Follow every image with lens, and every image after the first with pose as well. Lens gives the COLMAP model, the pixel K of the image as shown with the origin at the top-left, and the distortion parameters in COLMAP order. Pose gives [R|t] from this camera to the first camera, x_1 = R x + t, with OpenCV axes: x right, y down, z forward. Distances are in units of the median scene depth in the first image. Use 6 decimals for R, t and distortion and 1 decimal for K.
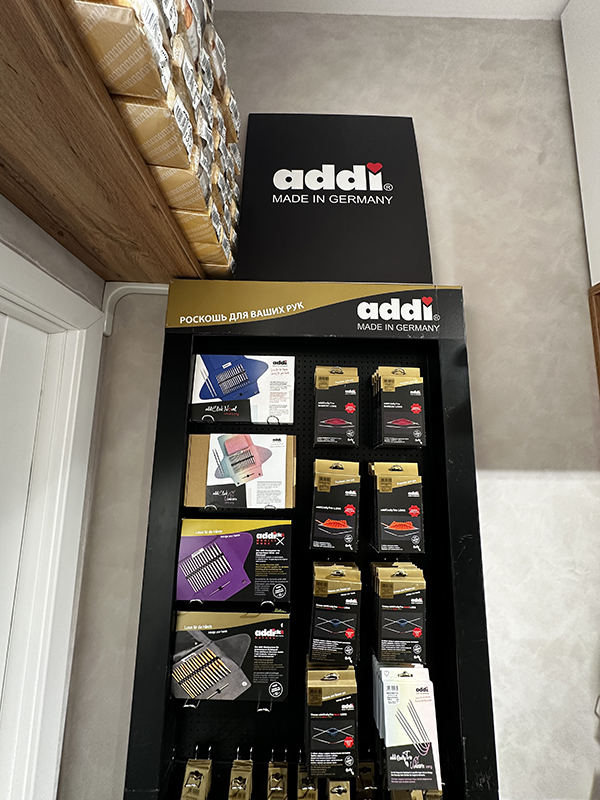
lens RADIAL K [[317.3, 0, 300.4], [0, 317.3, 398.3], [0, 0, 1]] dist [-0.003886, 0.000697]
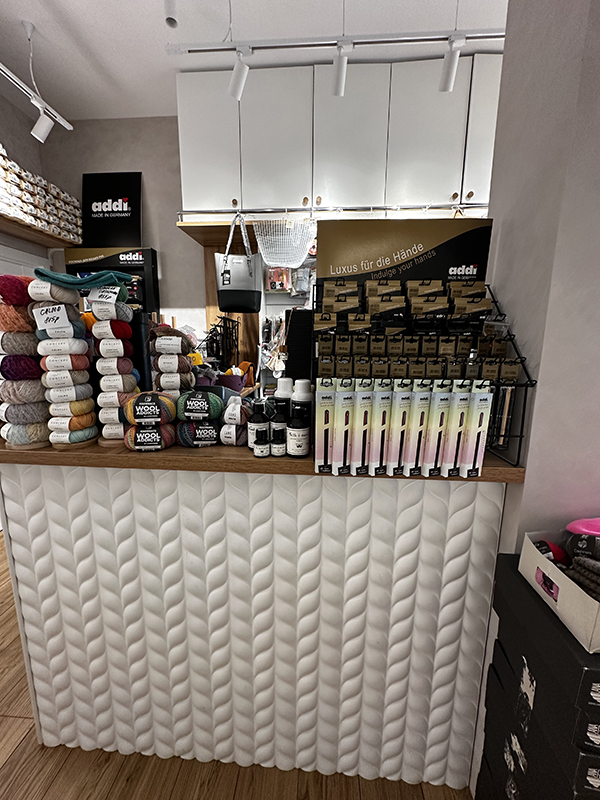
lens RADIAL K [[317.3, 0, 300.0], [0, 317.3, 398.3], [0, 0, 1]] dist [-0.003886, 0.000697]
pose [[0.996690, 0.010010, -0.080679, 2.130094], [0.015833, 0.949488, 0.313403, 0.102186], [0.079741, -0.313643, 0.946187, -2.213733]]
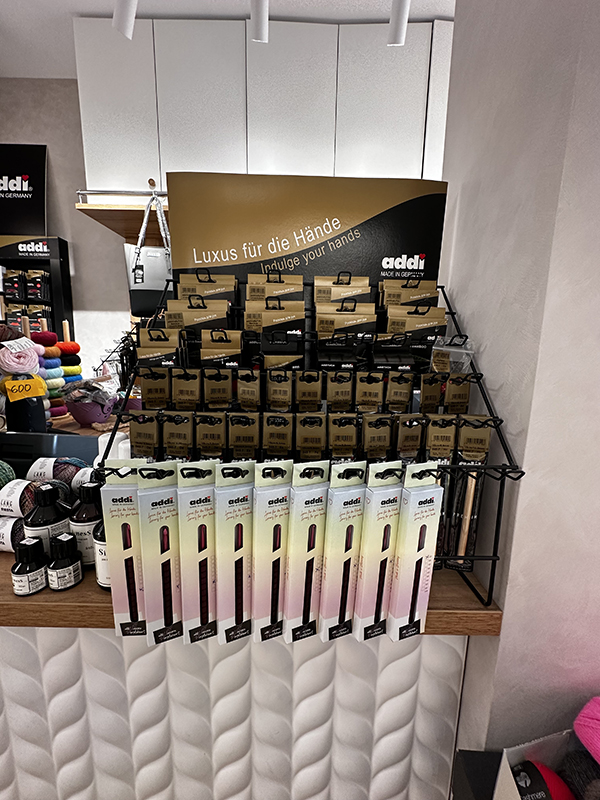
lens RADIAL K [[317.3, 0, 300.0], [0, 317.3, 397.8], [0, 0, 1]] dist [-0.003886, 0.000697]
pose [[0.999918, 0.008847, -0.009256, 2.381537], [-0.005657, 0.953769, 0.300487, 0.109767], [0.011486, -0.300410, 0.953741, -1.747779]]
